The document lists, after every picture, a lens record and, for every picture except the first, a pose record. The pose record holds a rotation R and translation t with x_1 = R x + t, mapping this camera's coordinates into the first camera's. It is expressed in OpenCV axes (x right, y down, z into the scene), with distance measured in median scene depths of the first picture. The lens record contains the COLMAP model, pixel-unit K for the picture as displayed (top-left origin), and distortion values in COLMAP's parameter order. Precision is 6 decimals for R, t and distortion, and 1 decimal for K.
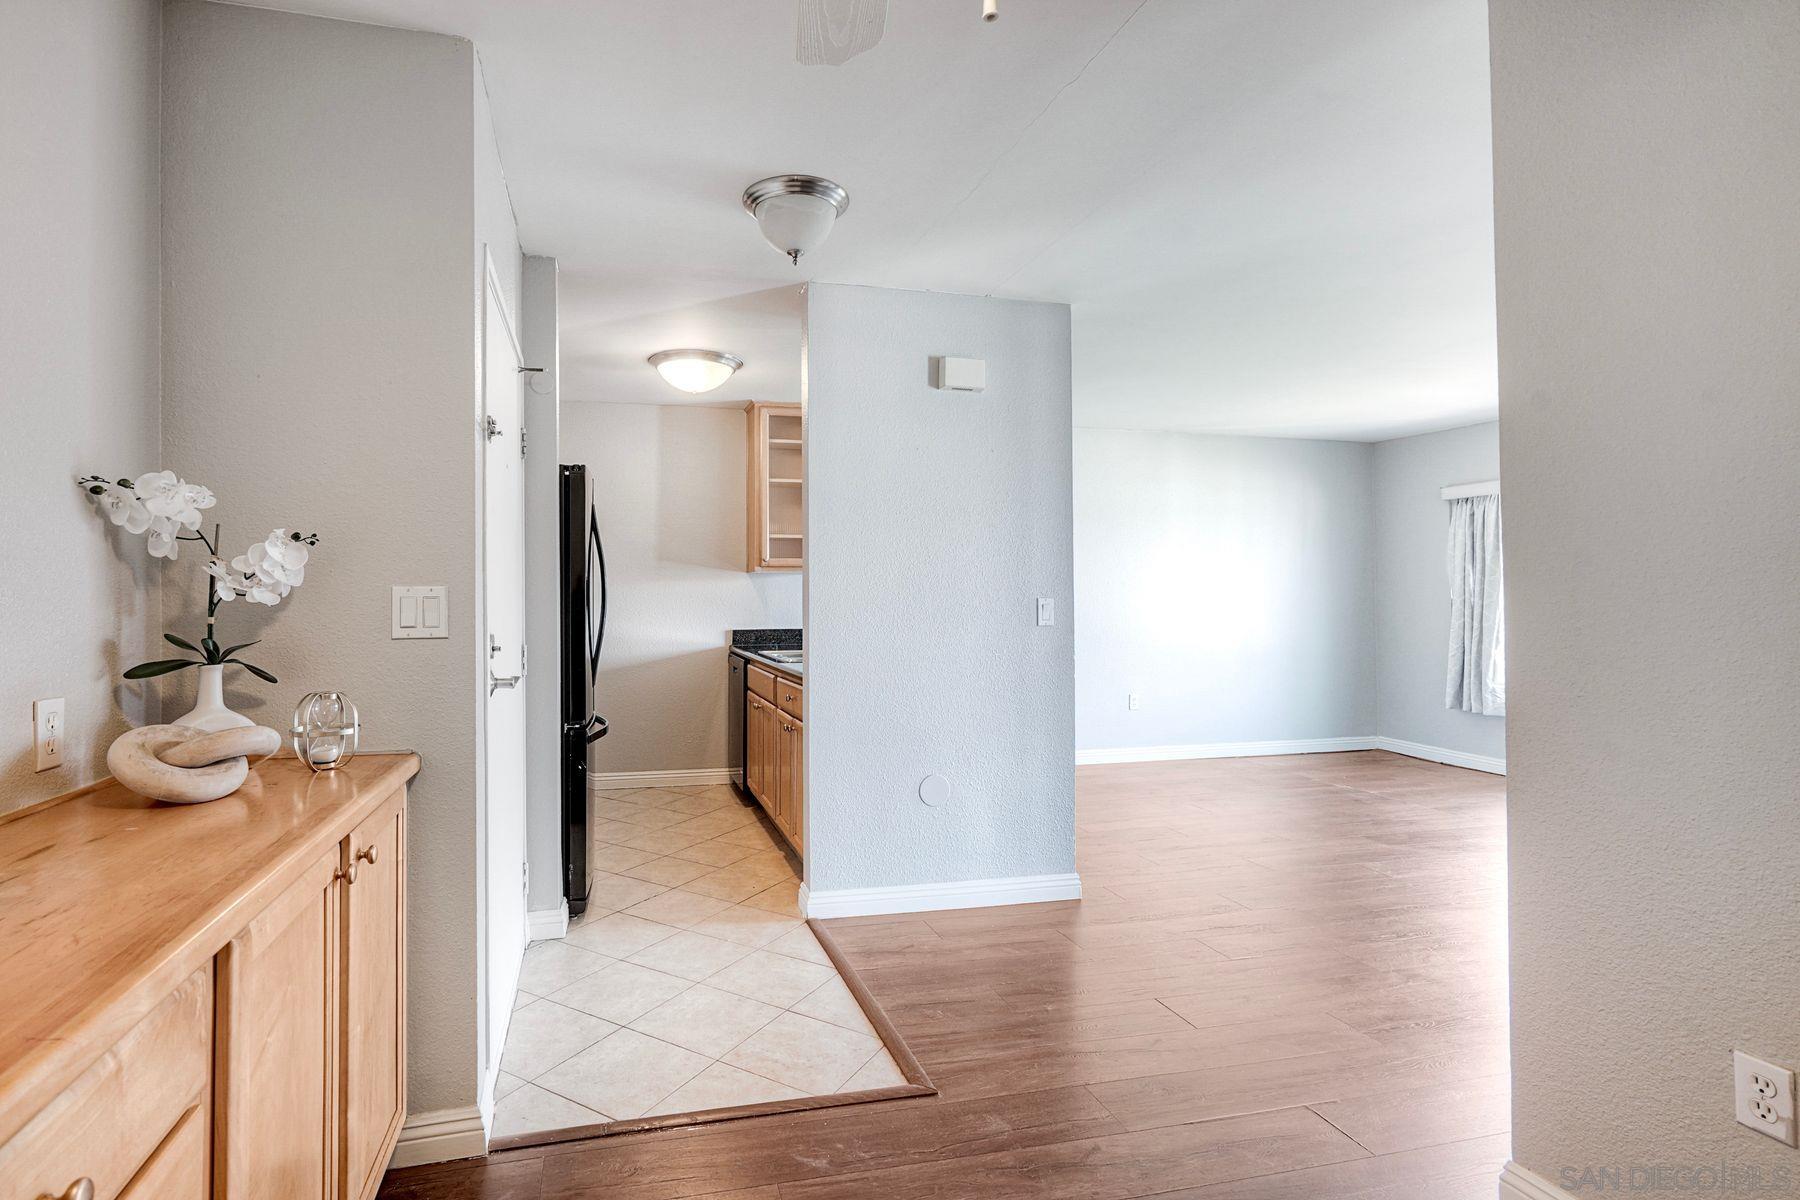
lens RADIAL K [[815.9, 0, 811.2], [0, 815.9, 585.5], [0, 0, 1]] dist [-0.007954, 0.002158]
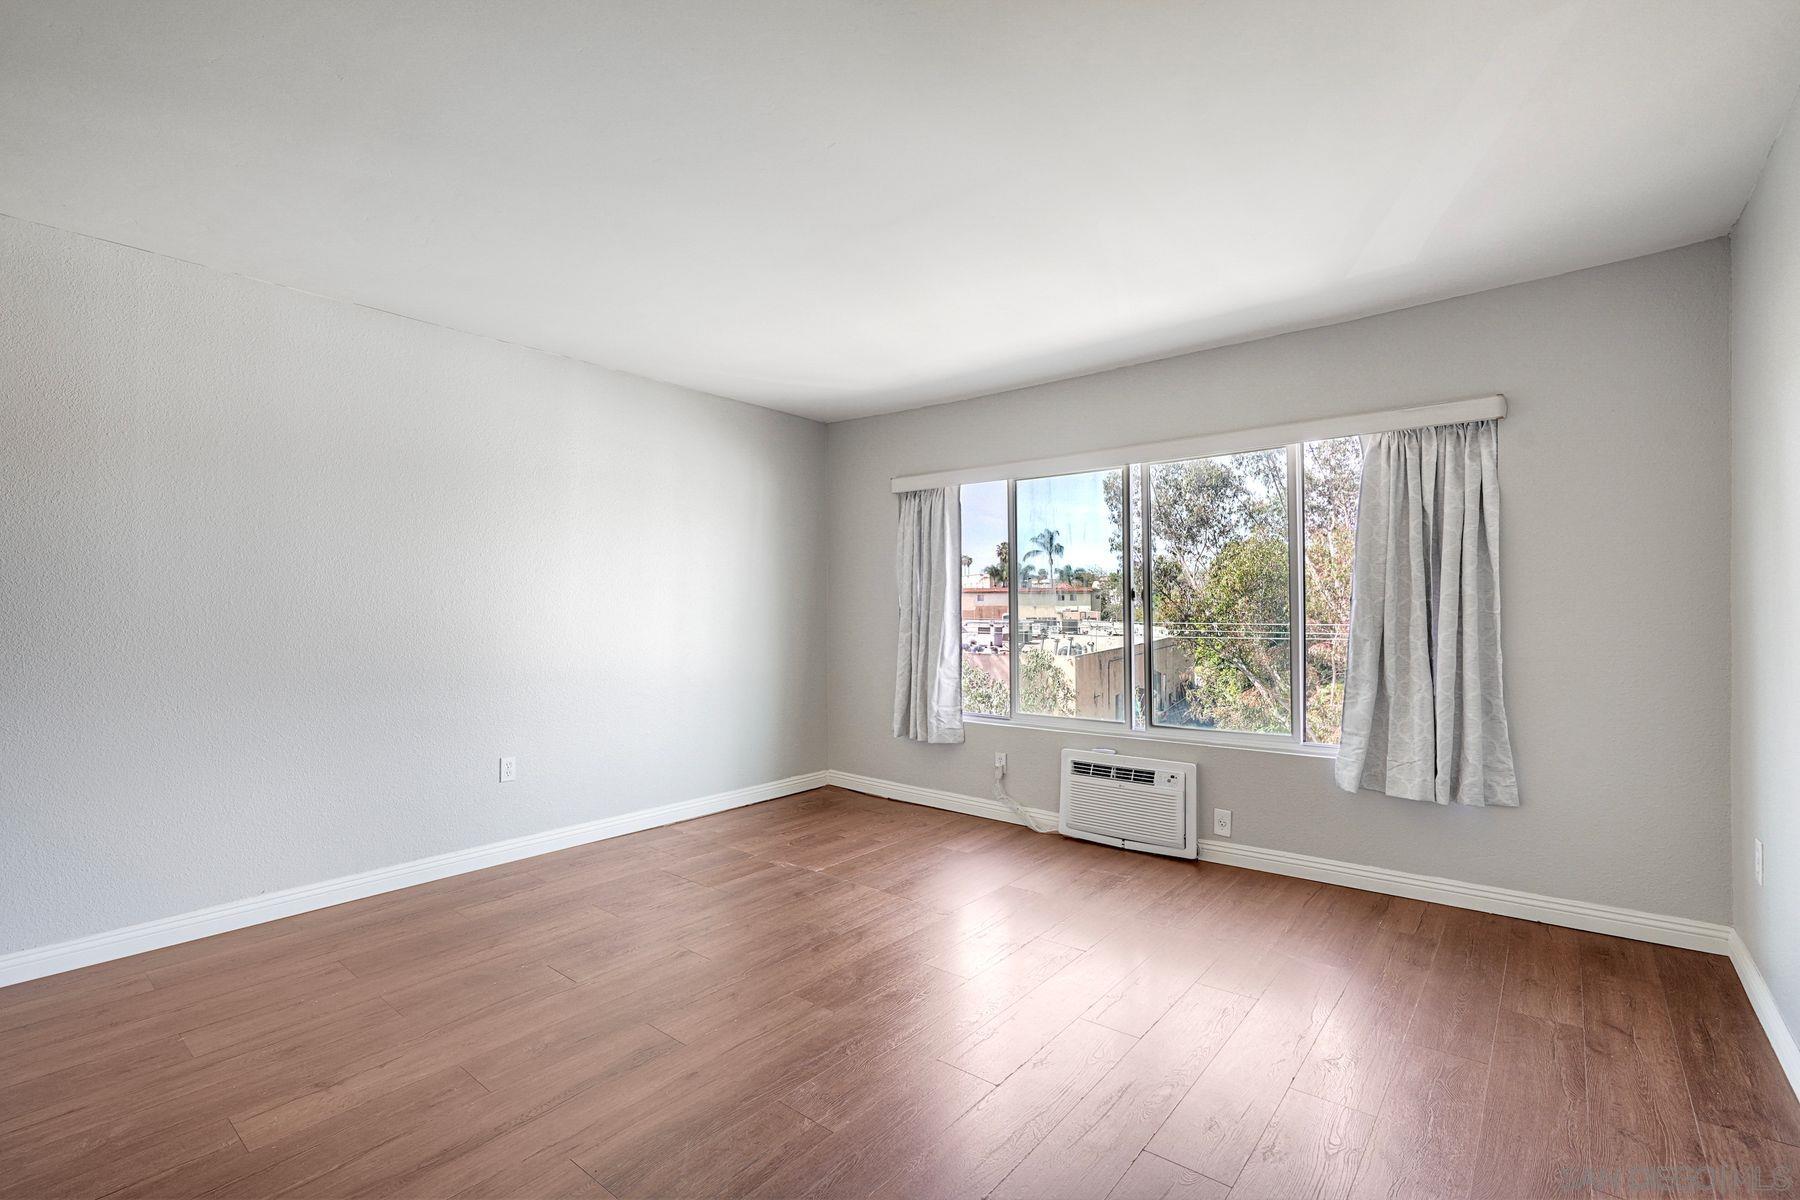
lens RADIAL K [[815.9, 0, 890.8], [0, 815.9, 600.9], [0, 0, 1]] dist [-0.007954, 0.002158]
pose [[0.781196, 0.009172, 0.624218, 0.253124], [-0.009757, 0.999949, -0.002482, 0.010957], [-0.624209, -0.004152, 0.781246, 0.347005]]
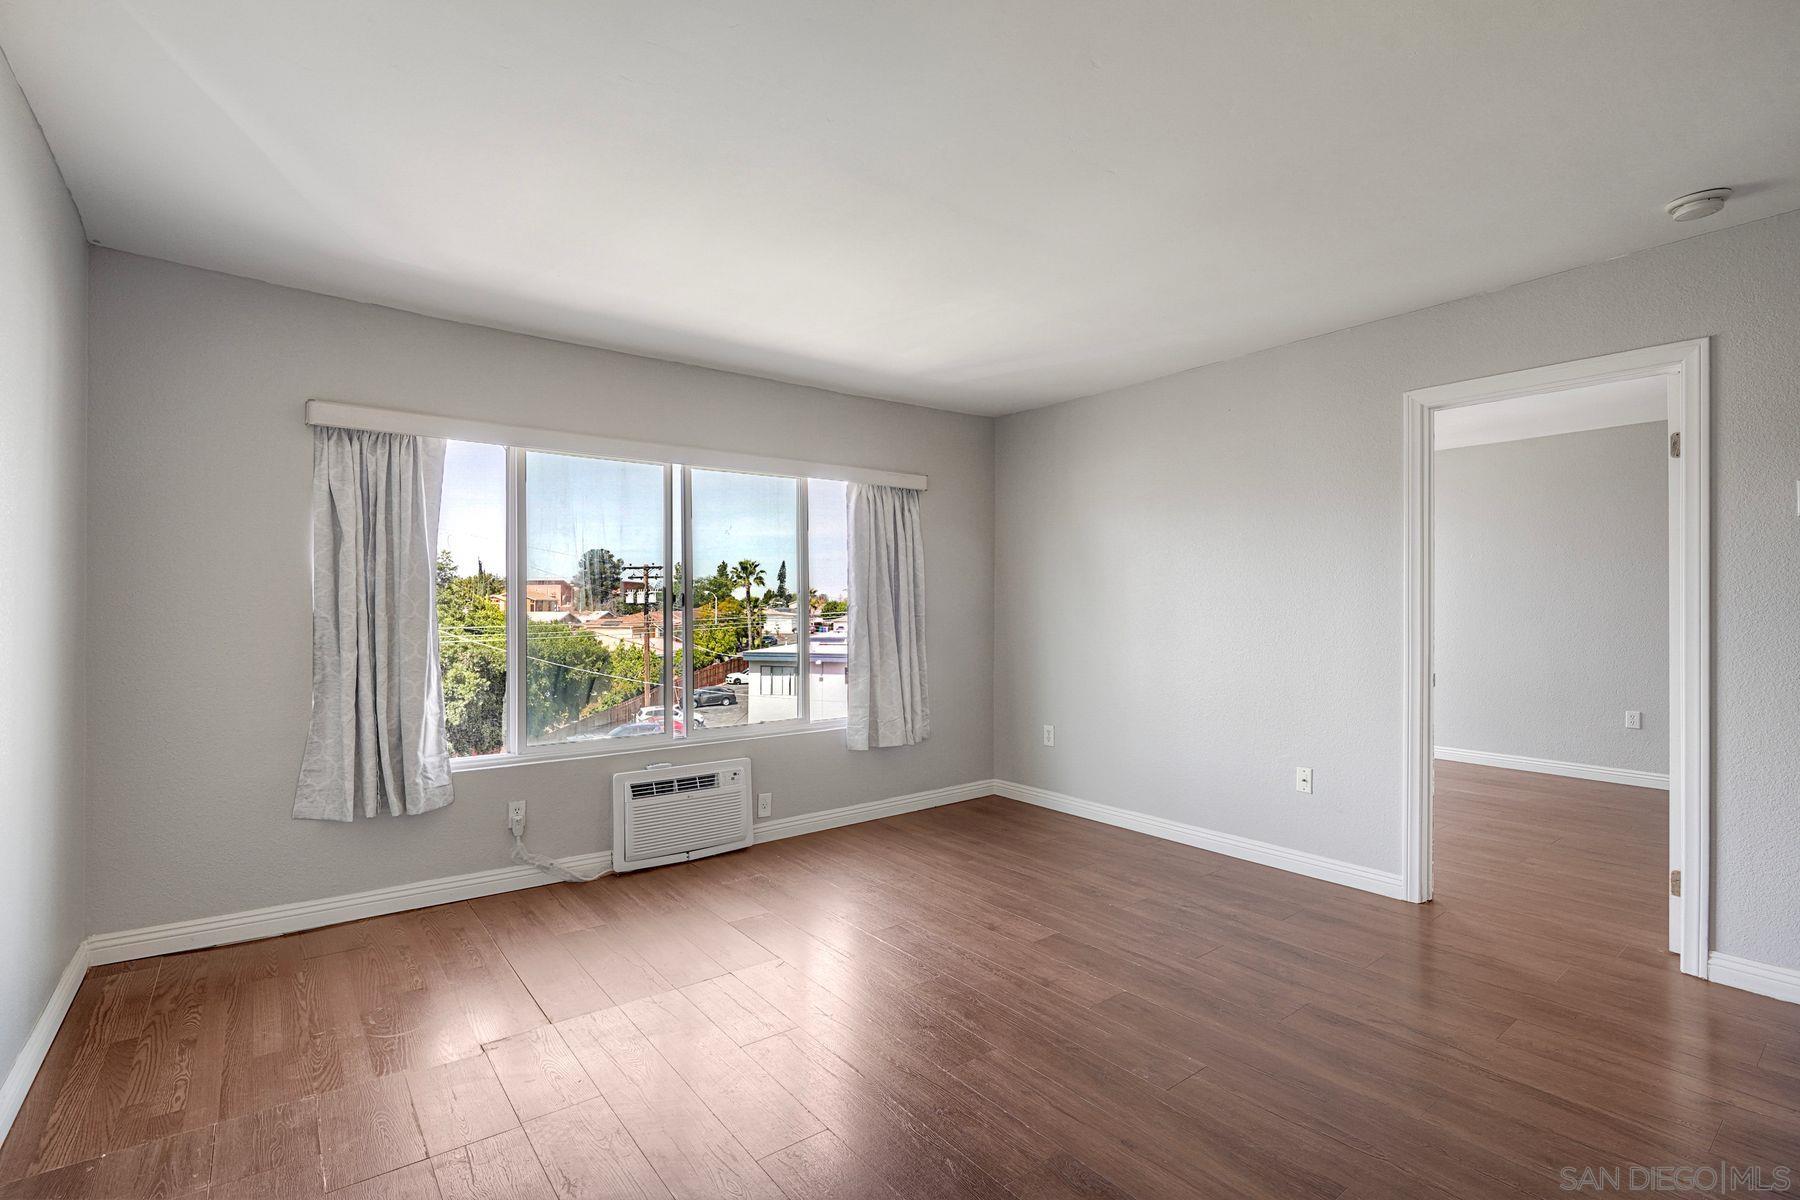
lens RADIAL K [[815.9, 0, 887.2], [0, 815.9, 606.2], [0, 0, 1]] dist [-0.007954, 0.002158]
pose [[-0.430941, 0.011582, 0.902306, 0.159216], [-0.006743, 0.999848, -0.016055, 0.018187], [-0.902355, -0.013003, -0.430798, 0.939855]]
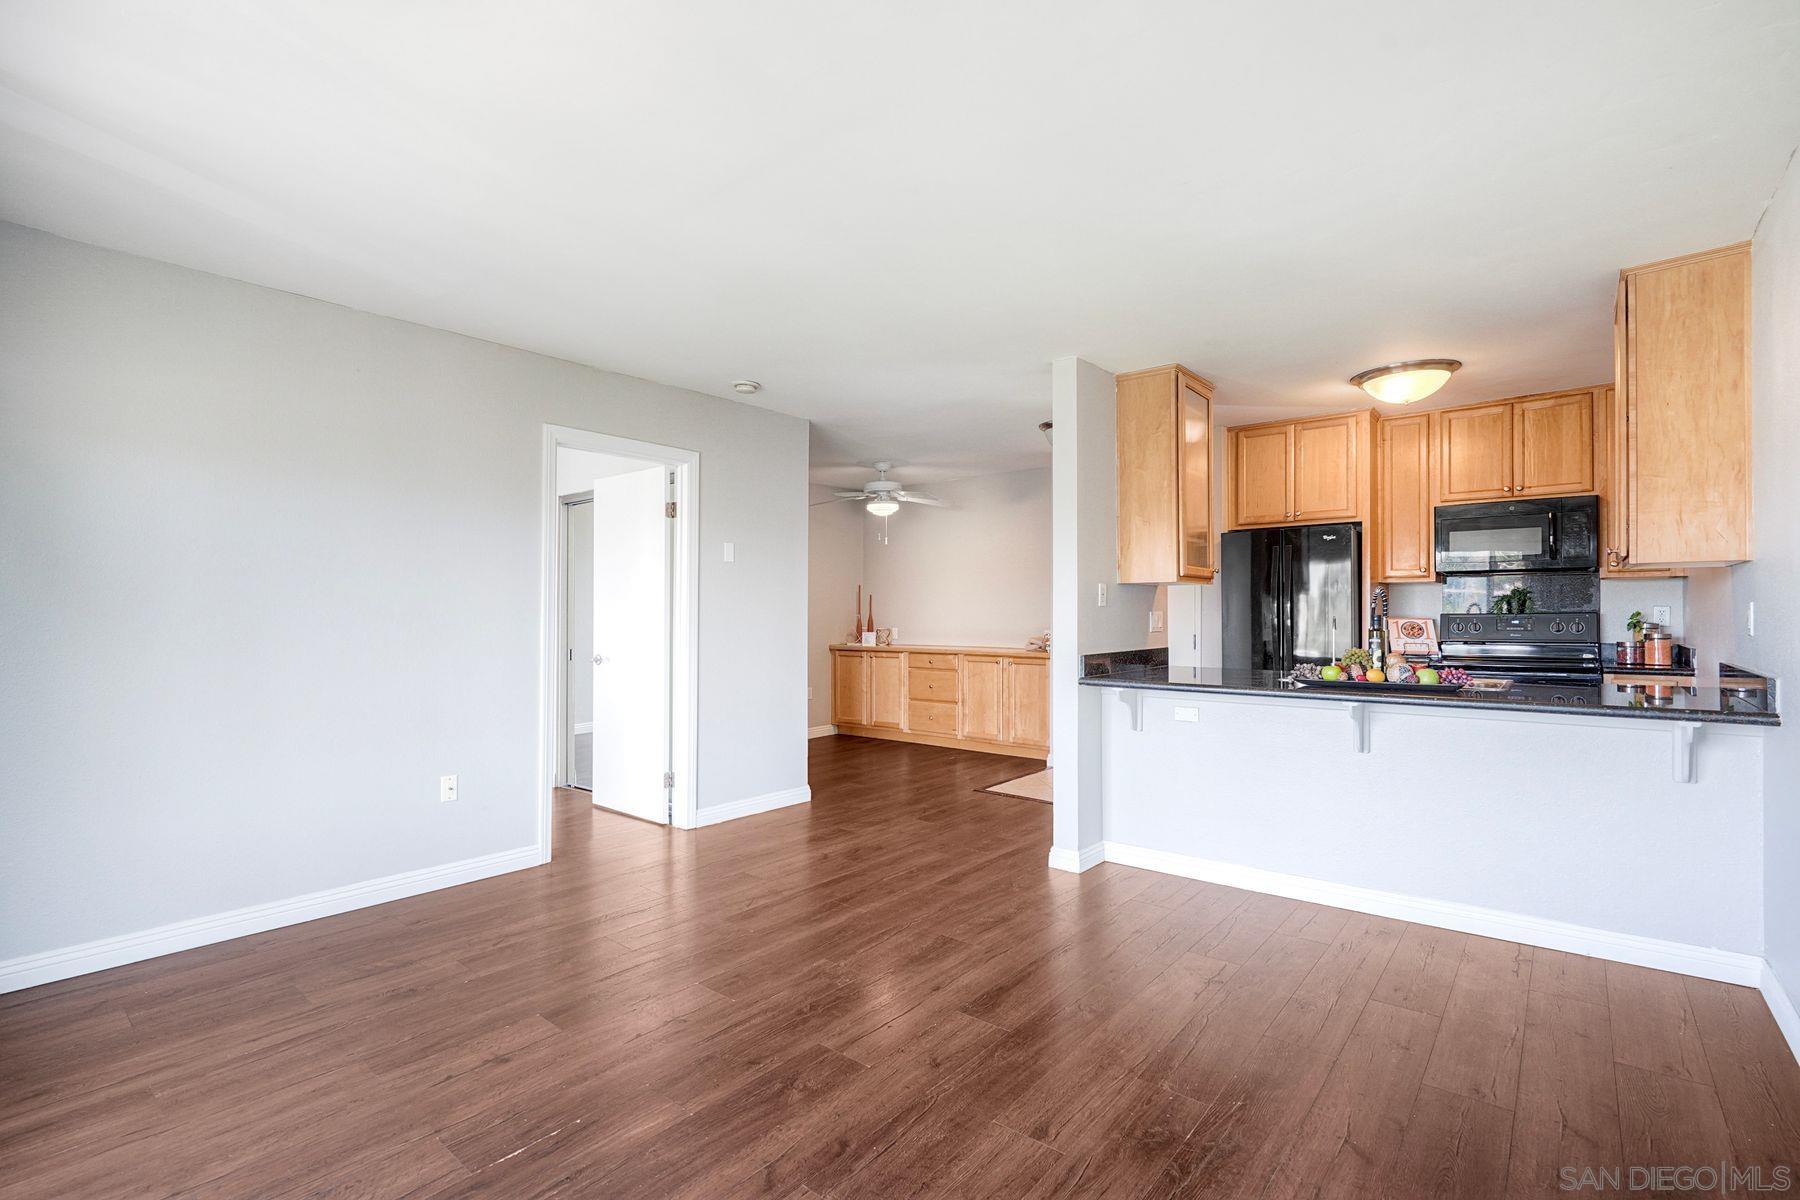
lens RADIAL K [[815.9, 0, 883.5], [0, 815.9, 613.0], [0, 0, 1]] dist [-0.007954, 0.002158]
pose [[-0.789889, 0.010392, -0.613162, 0.736289], [0.012580, 0.999921, 0.000740, 0.012166], [0.613121, -0.007129, -0.789957, 1.063603]]
